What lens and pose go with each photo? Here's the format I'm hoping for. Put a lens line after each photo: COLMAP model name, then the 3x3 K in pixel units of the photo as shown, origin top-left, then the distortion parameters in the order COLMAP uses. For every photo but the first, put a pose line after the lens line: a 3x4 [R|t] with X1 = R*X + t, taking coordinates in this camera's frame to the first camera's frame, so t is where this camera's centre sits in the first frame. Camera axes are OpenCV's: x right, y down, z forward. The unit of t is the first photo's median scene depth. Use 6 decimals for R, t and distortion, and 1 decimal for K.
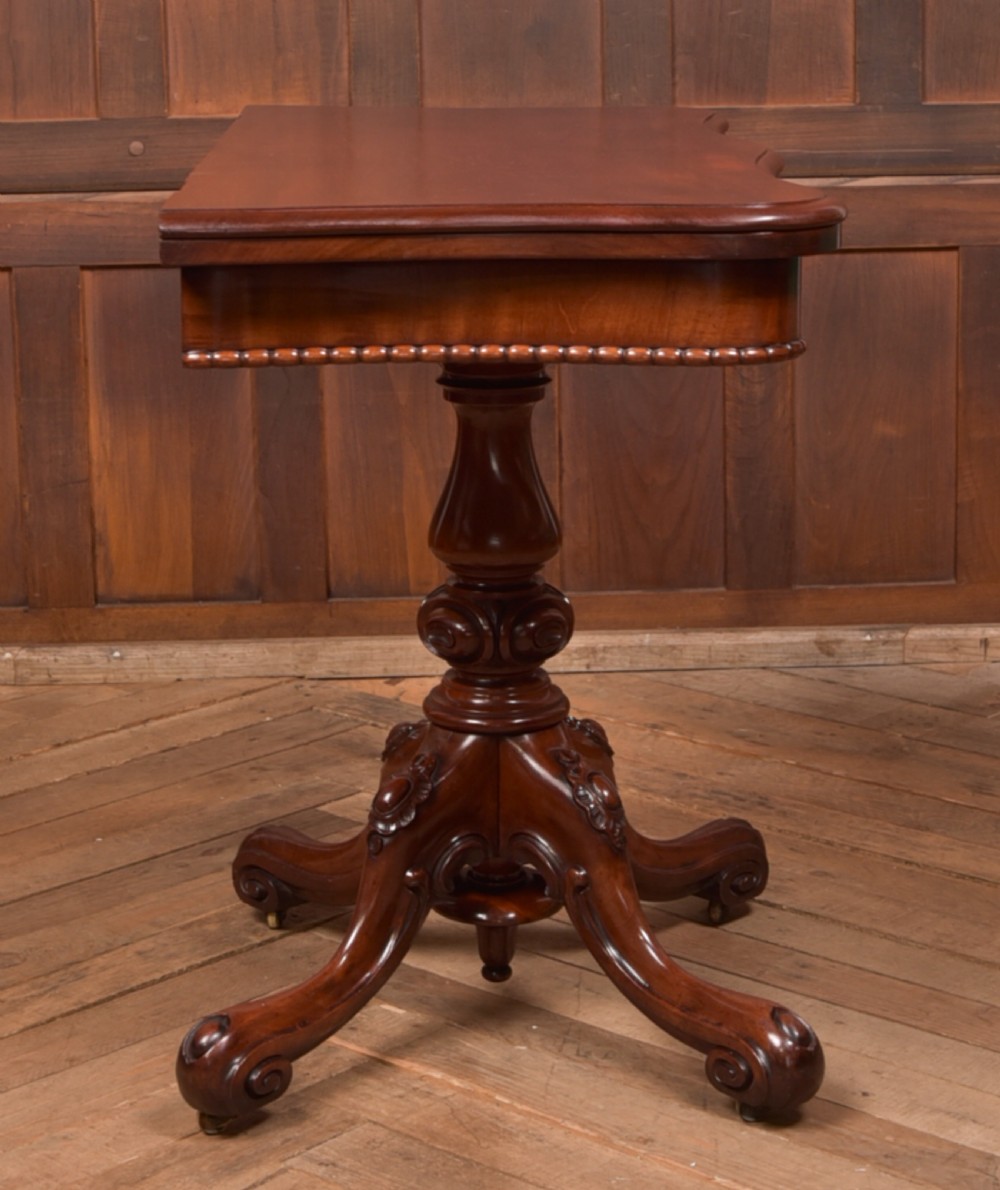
lens RADIAL K [[2862.4, 0, 469.8], [0, 2862.4, 371.1], [0, 0, 1]] dist [-0.113174, 0.247757]
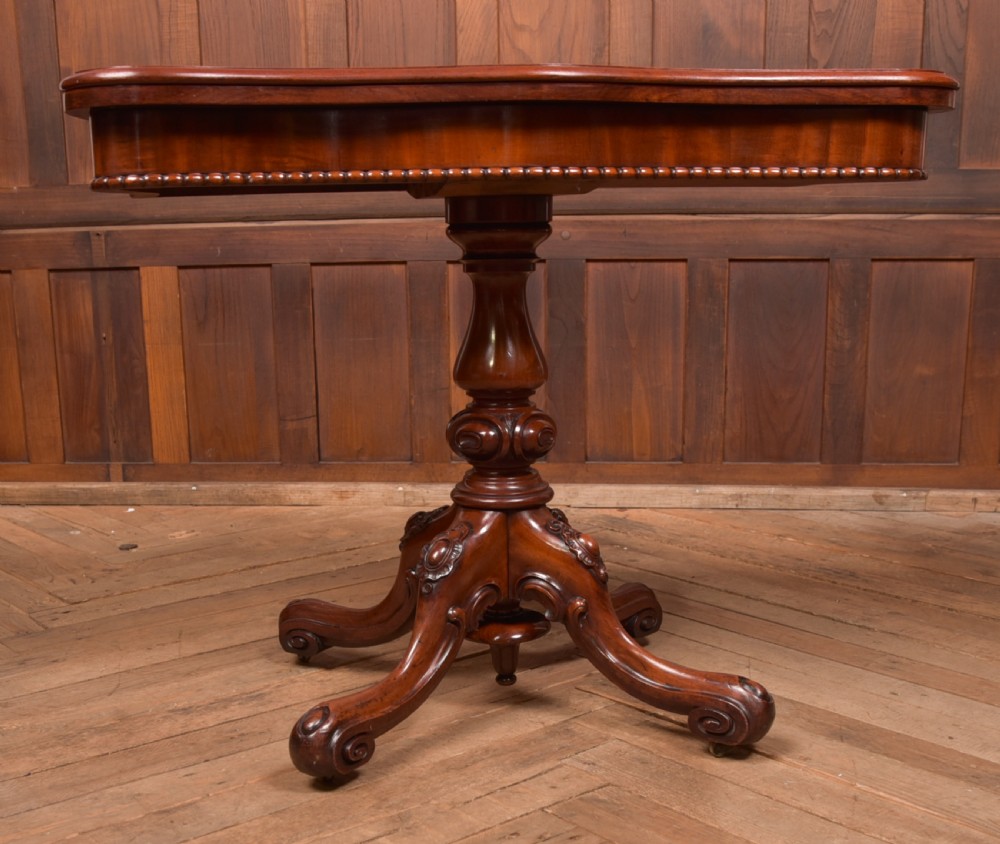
lens RADIAL K [[1337.1, 0, 460.8], [0, 1337.1, 606.9], [0, 0, 1]] dist [-0.125528, 0.115239]
pose [[0.991259, 0.038789, -0.126096, -0.020169], [-0.023064, 0.992032, 0.123857, 0.071023], [0.129896, -0.119866, 0.984256, 0.197232]]
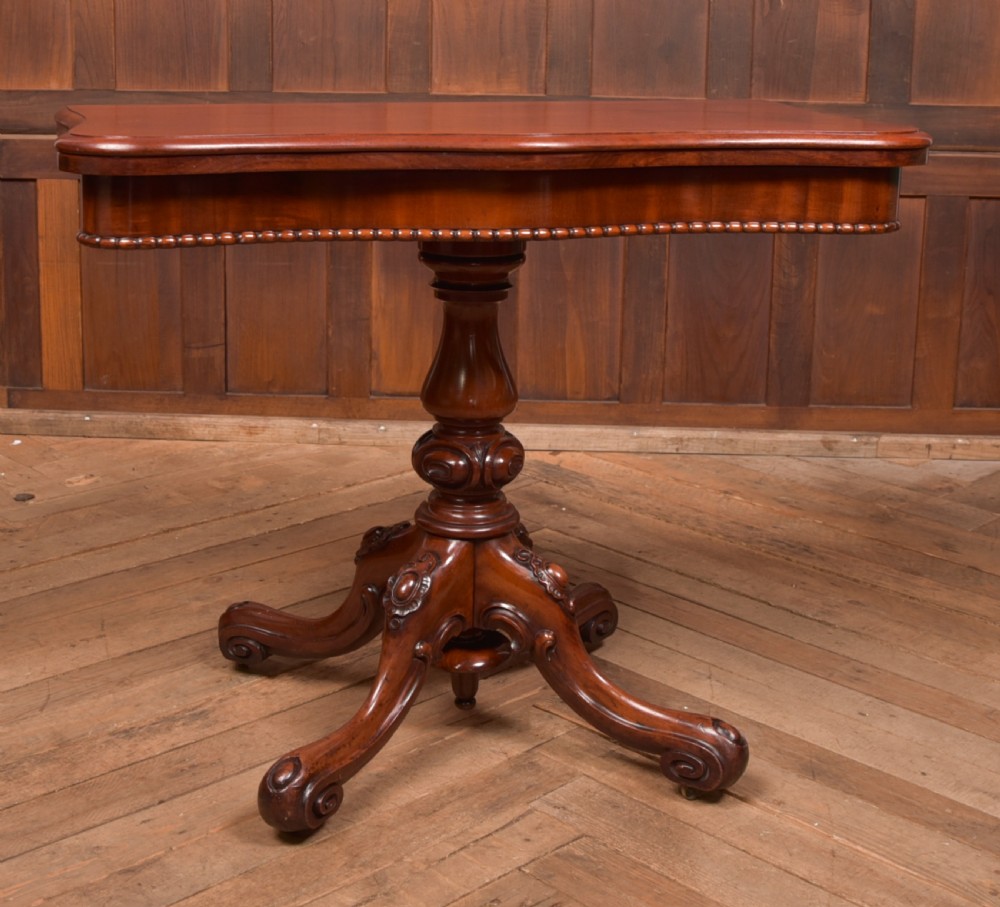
lens RADIAL K [[1554.7, 0, 401.1], [0, 1554.7, 273.7], [0, 0, 1]] dist [-0.124108, 0.113547]
pose [[0.996240, 0.043958, -0.074657, -0.053240], [-0.042897, 0.998955, 0.015754, -0.001444], [0.075271, -0.012492, 0.997085, 0.136468]]
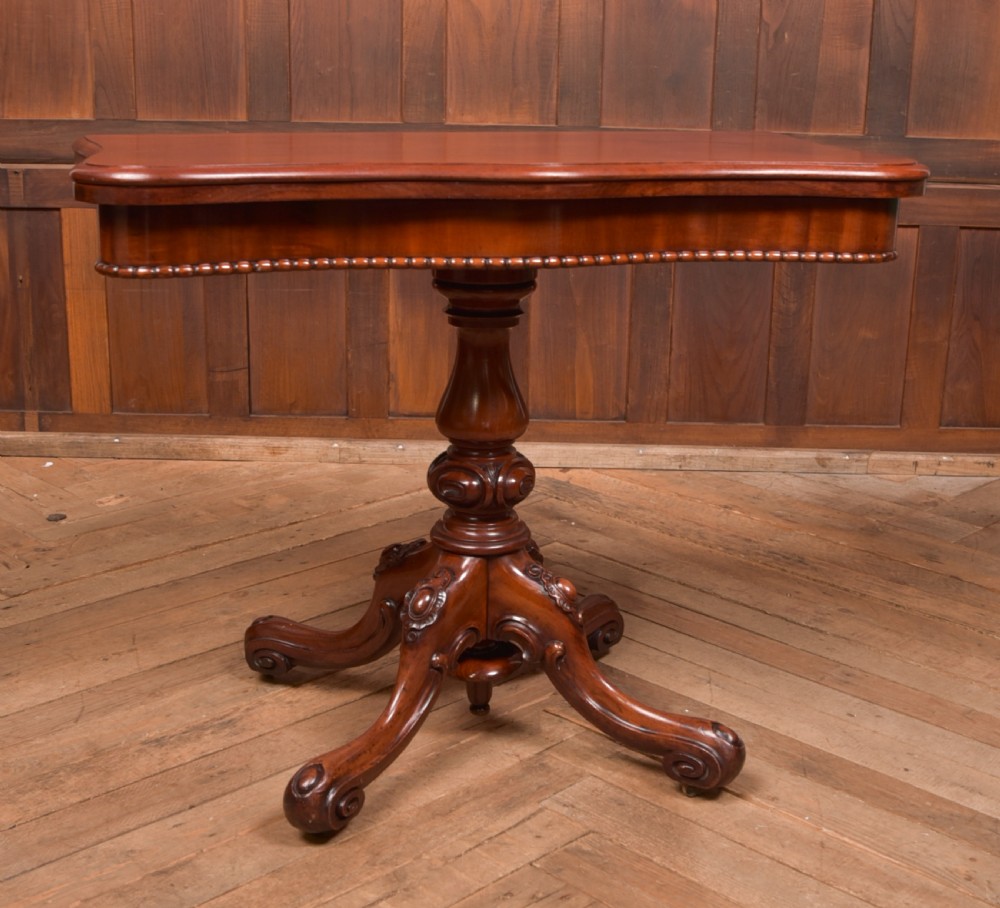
lens RADIAL K [[1468.1, 0, 497.6], [0, 1468.1, 467.2], [0, 0, 1]] dist [-0.132431, 0.155762]
pose [[0.998825, 0.045422, -0.016899, -0.052826], [-0.042879, 0.990760, 0.128667, -0.002493], [0.022588, -0.127791, 0.991544, 0.148676]]
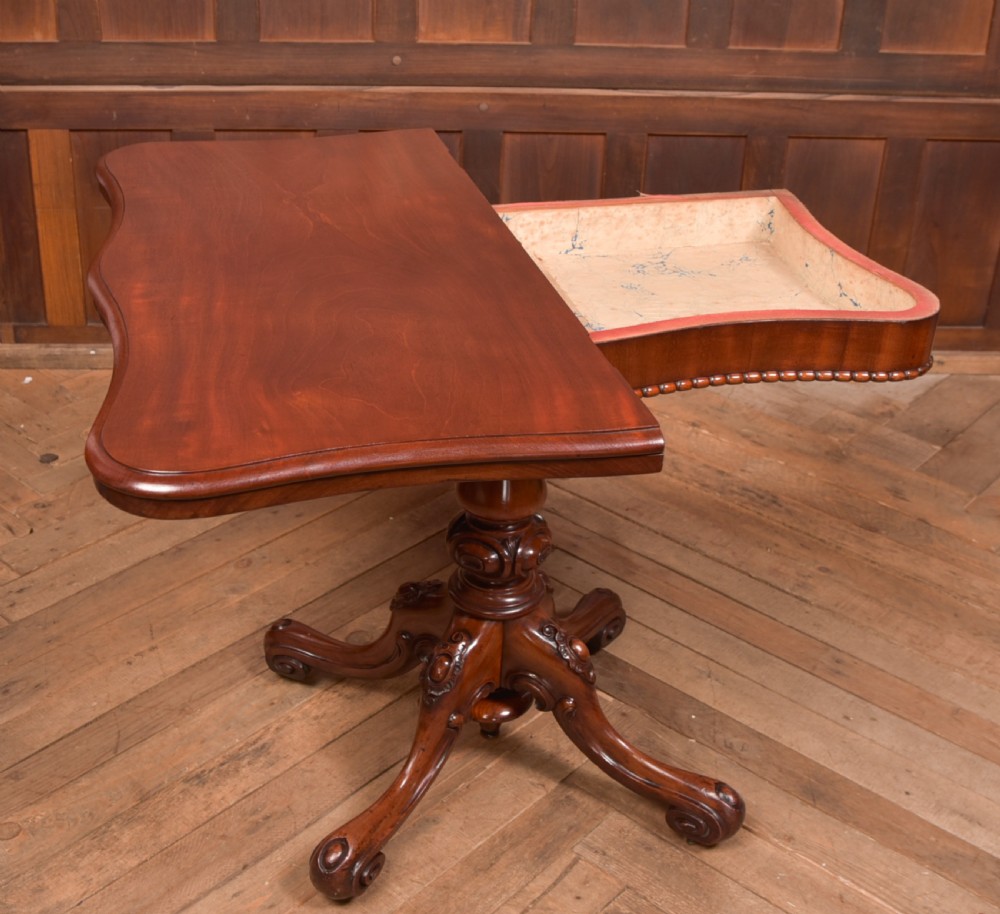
lens RADIAL K [[1379.6, 0, 407.3], [0, 1379.6, 384.9], [0, 0, 1]] dist [-0.122226, 0.108983]
pose [[0.999399, 0.033506, 0.008871, -0.112102], [-0.034636, 0.955734, 0.292185, -0.129796], [0.001312, -0.292317, 0.956321, 0.206003]]
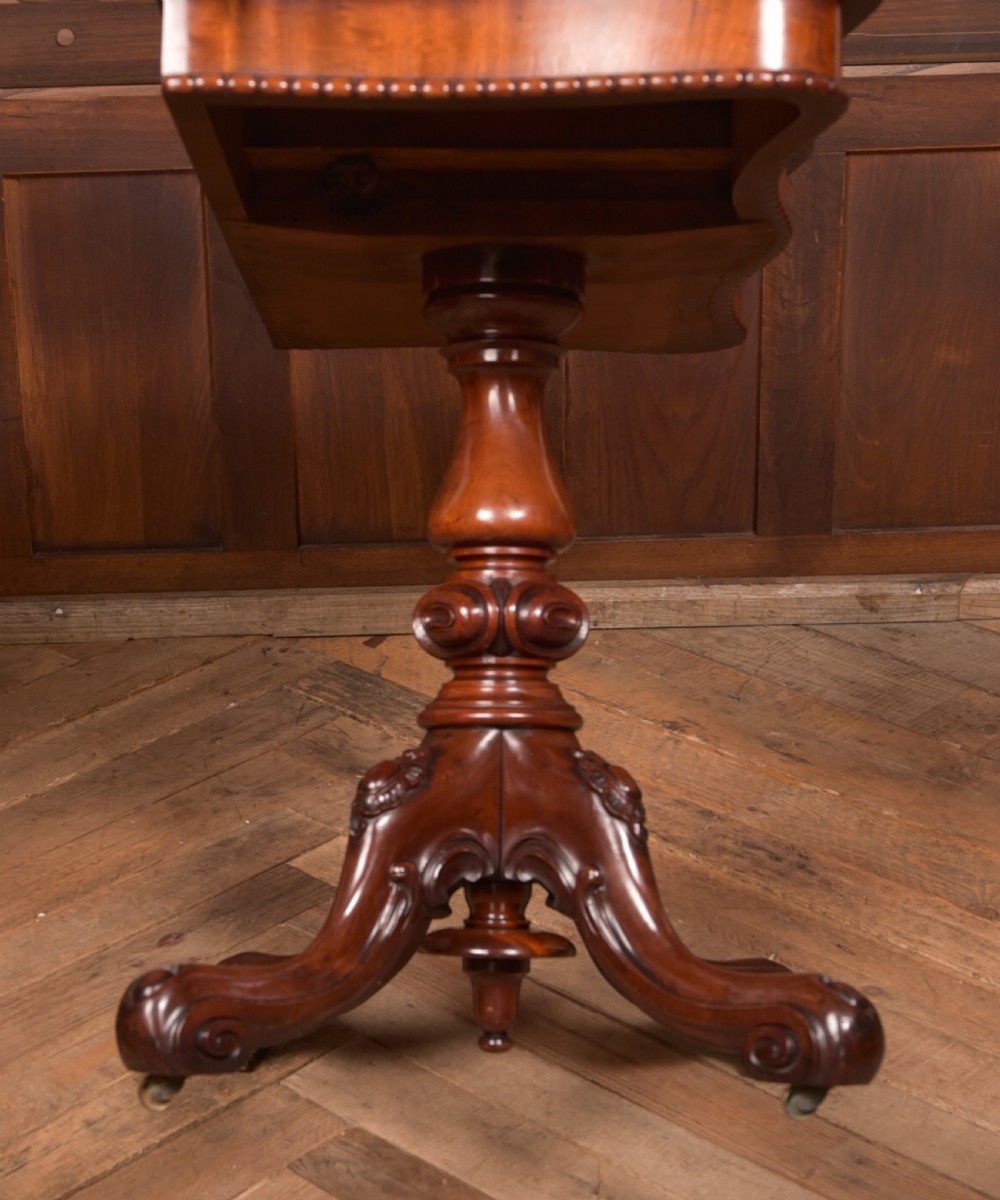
lens RADIAL K [[2896.2, 0, 338.5], [0, 2896.2, 585.6], [0, 0, 1]] dist [-0.025069, 0.235330]
pose [[0.999460, 0.002247, -0.032794, -0.008582], [0.005772, 0.970165, 0.242376, -0.127676], [0.032360, -0.242434, 0.969628, 0.142340]]
